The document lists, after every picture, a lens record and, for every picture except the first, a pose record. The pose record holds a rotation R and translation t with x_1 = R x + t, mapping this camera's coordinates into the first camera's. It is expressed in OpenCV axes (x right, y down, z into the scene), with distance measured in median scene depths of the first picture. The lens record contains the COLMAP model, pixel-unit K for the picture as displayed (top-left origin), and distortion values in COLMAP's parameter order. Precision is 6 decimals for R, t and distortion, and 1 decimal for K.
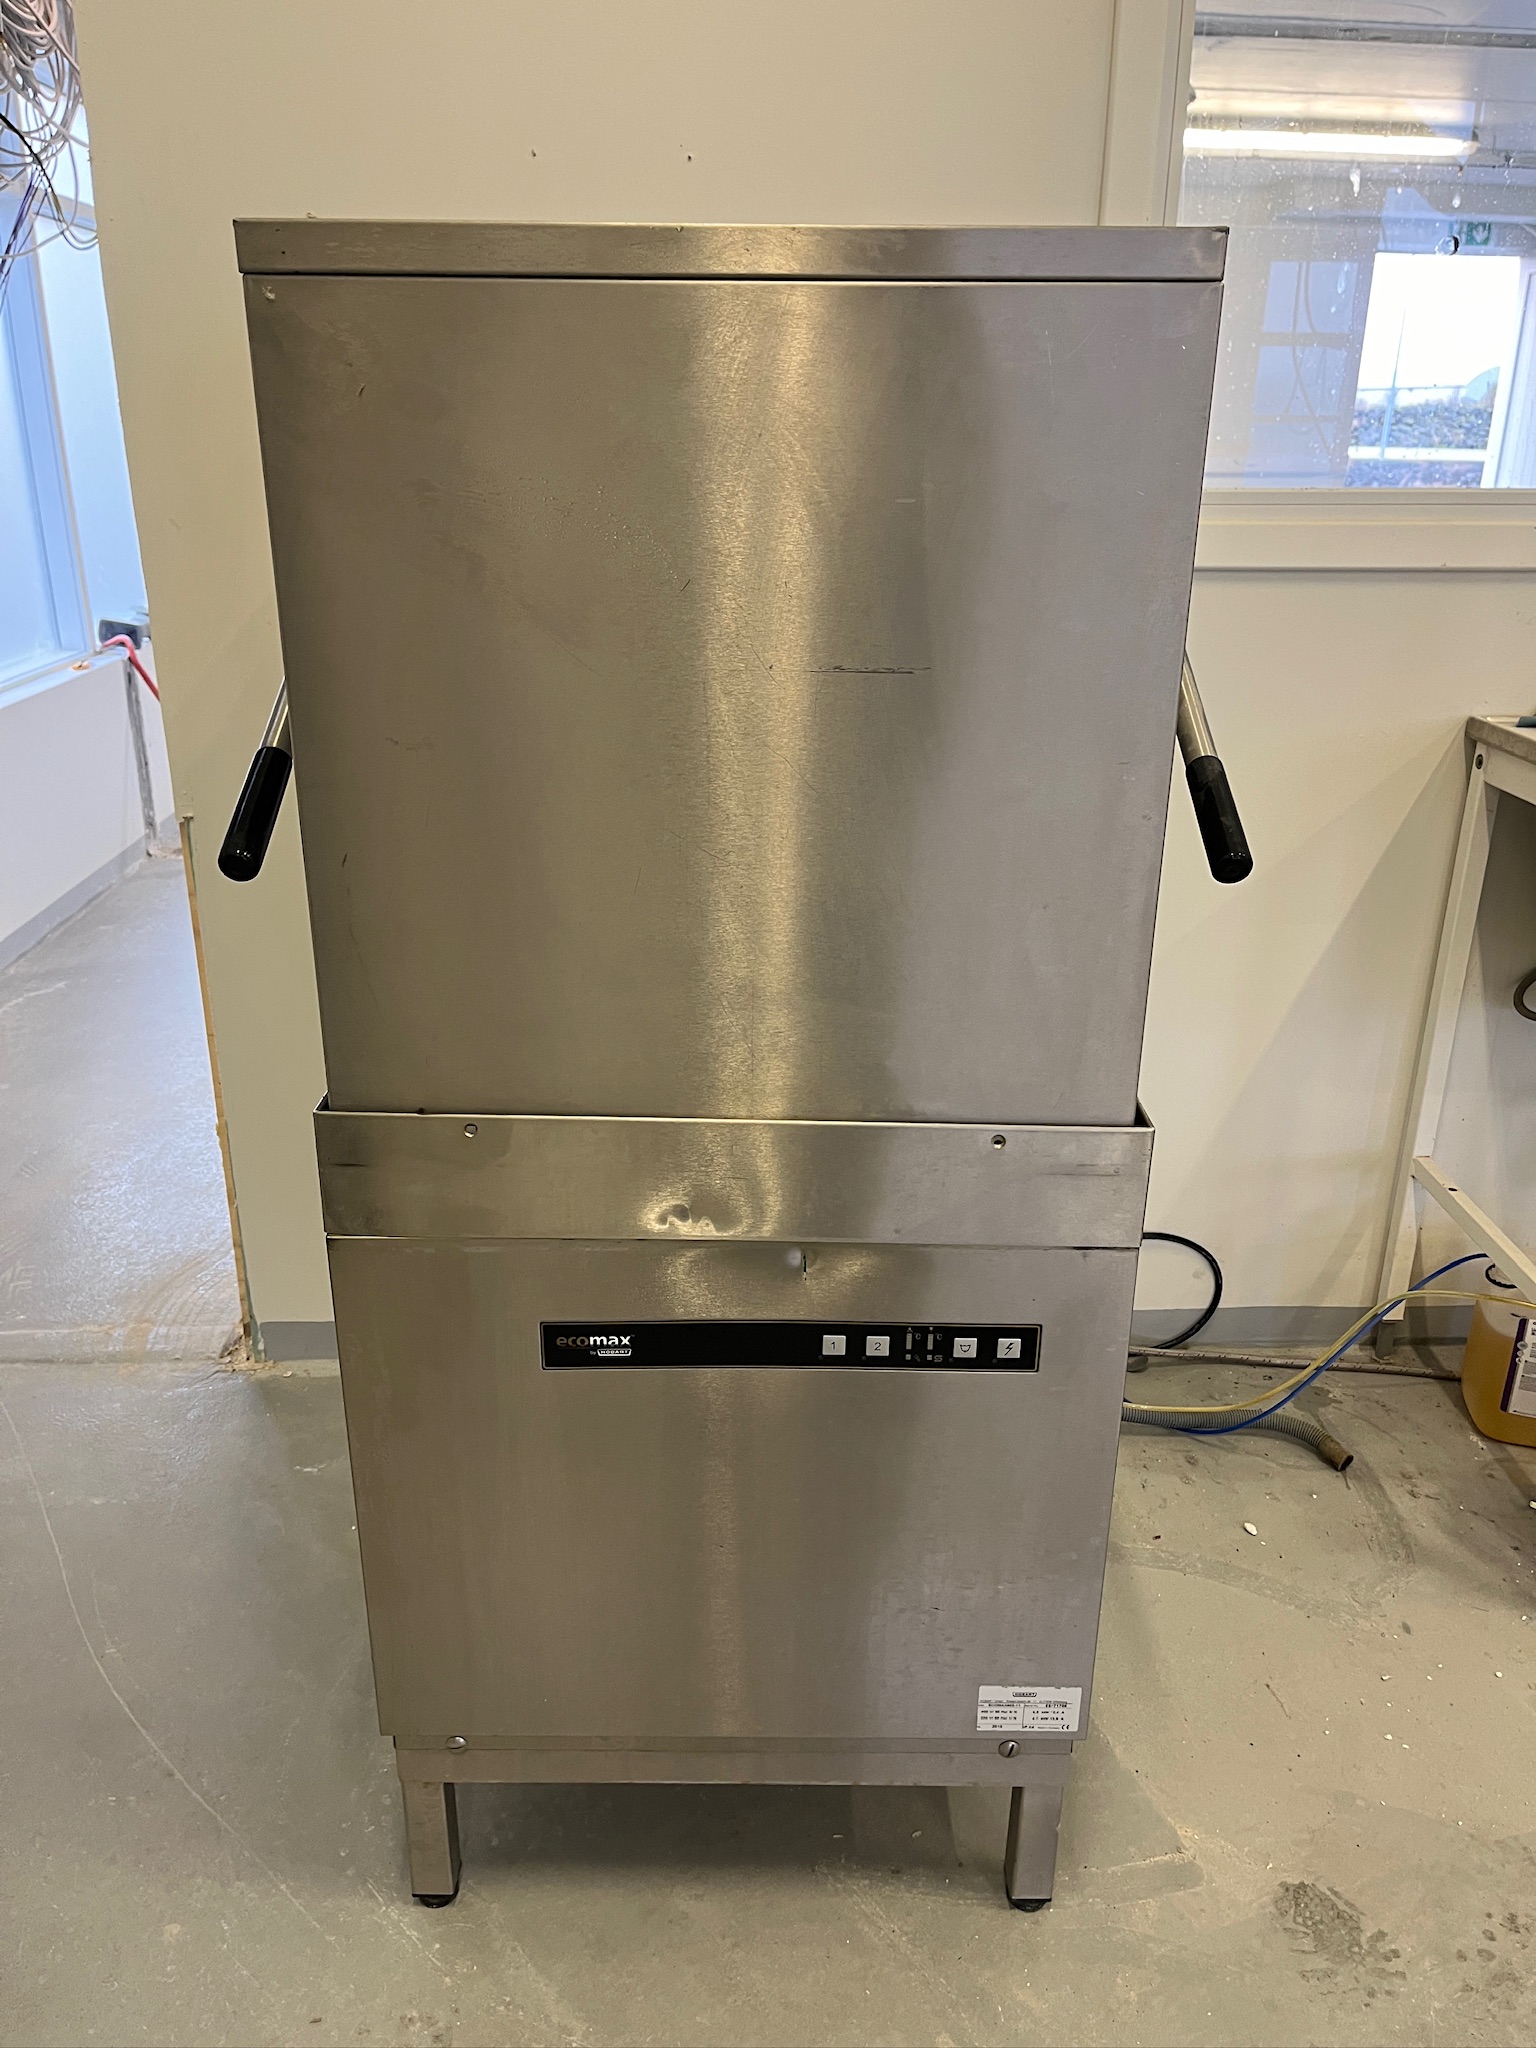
lens RADIAL K [[1553.3, 0, 768.0], [0, 1553.3, 1024.0], [0, 0, 1]] dist [0.103178, -0.132420]
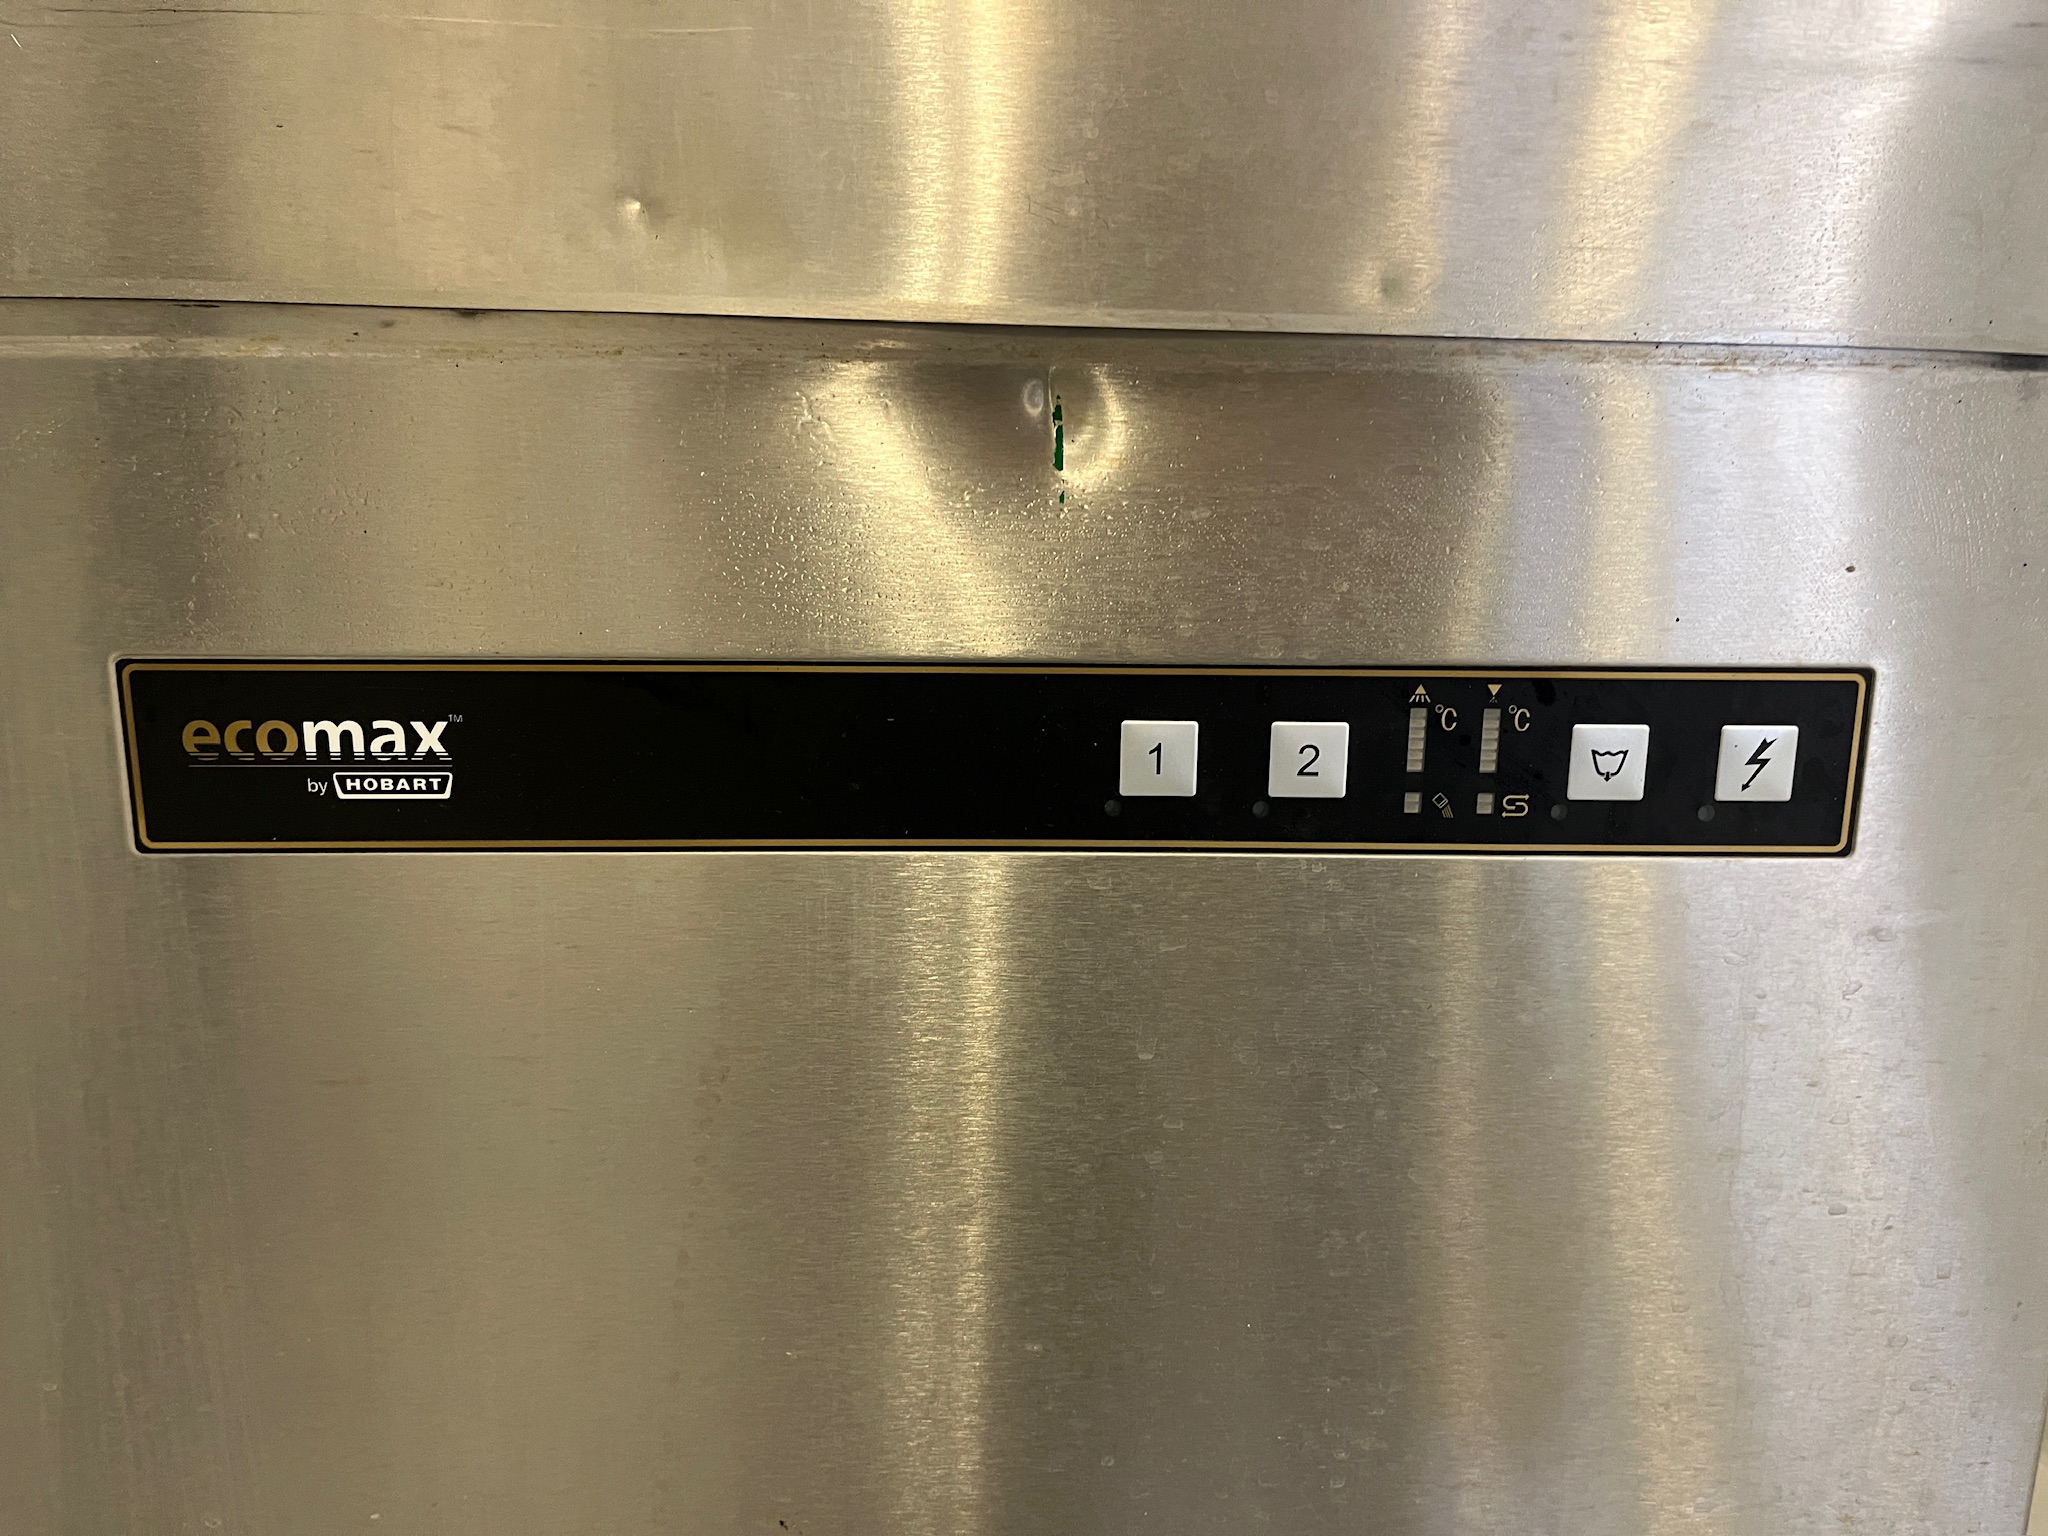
lens RADIAL K [[1584.1, 0, 1024.0], [0, 1584.1, 768.0], [0, 0, 1]] dist [0.050838, -0.095092]
pose [[0.999681, -0.004326, 0.024870, 0.008777], [0.008773, 0.983337, -0.181582, 0.235444], [-0.023670, 0.181742, 0.983061, 0.640106]]
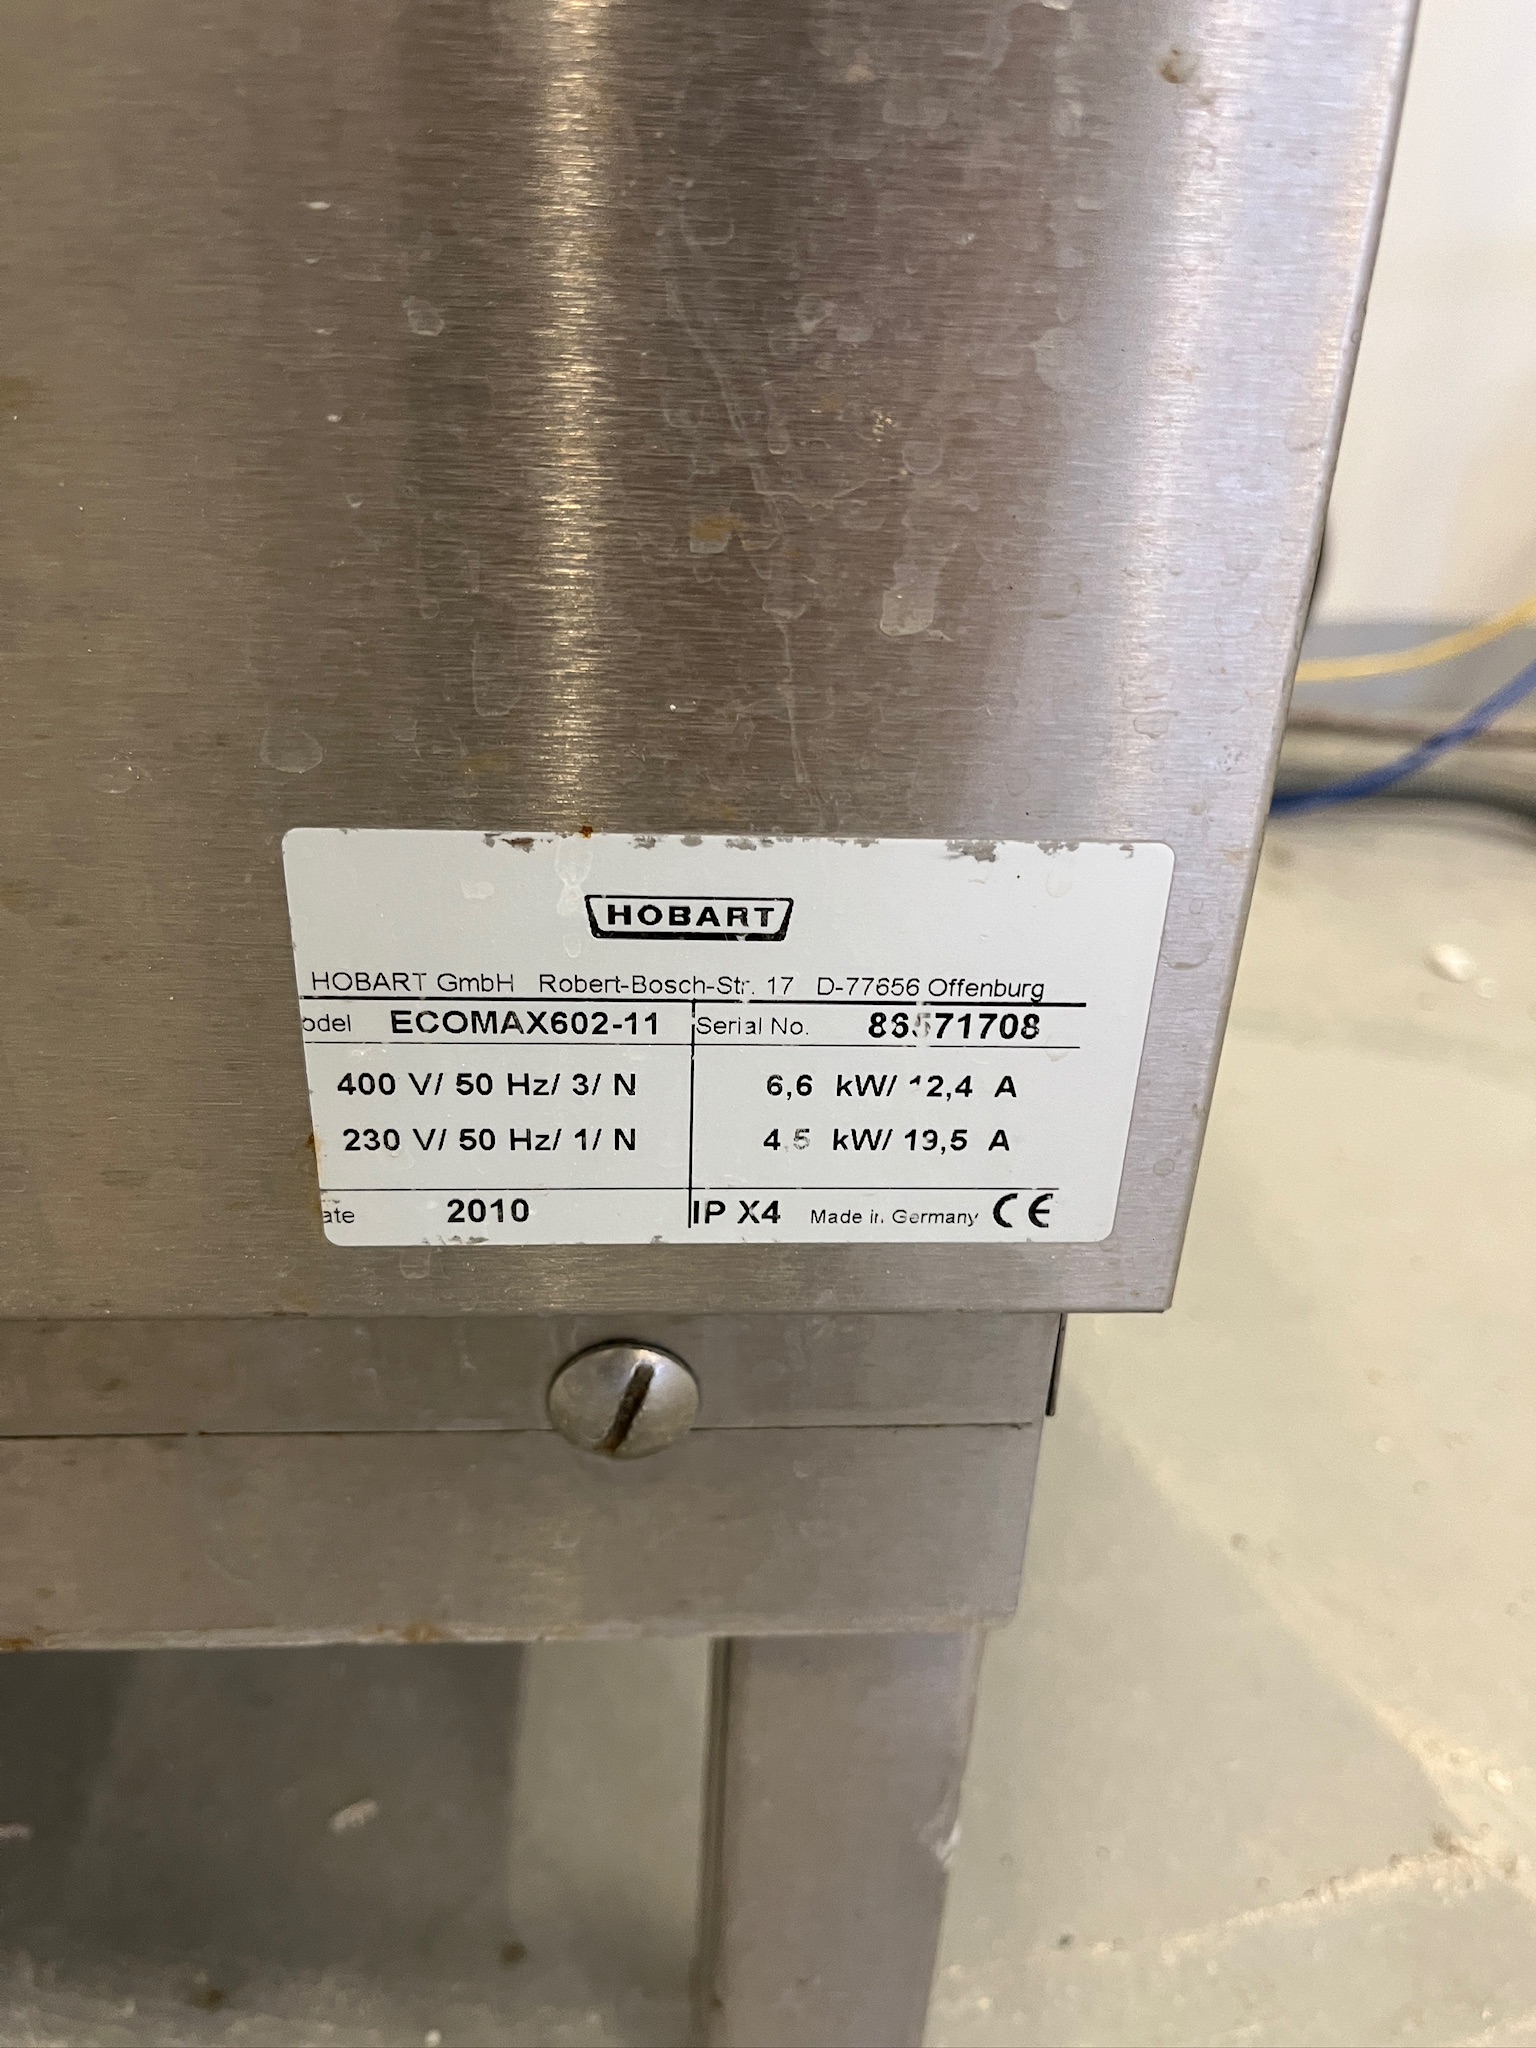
lens RADIAL K [[1586.3, 0, 768.0], [0, 1586.3, 1024.0], [0, 0, 1]] dist [0.051978, -0.095826]
pose [[0.998226, -0.003593, 0.059426, 0.160671], [-0.003199, 0.993498, 0.113802, 0.417173], [-0.059448, -0.113790, 0.991725, 0.877403]]
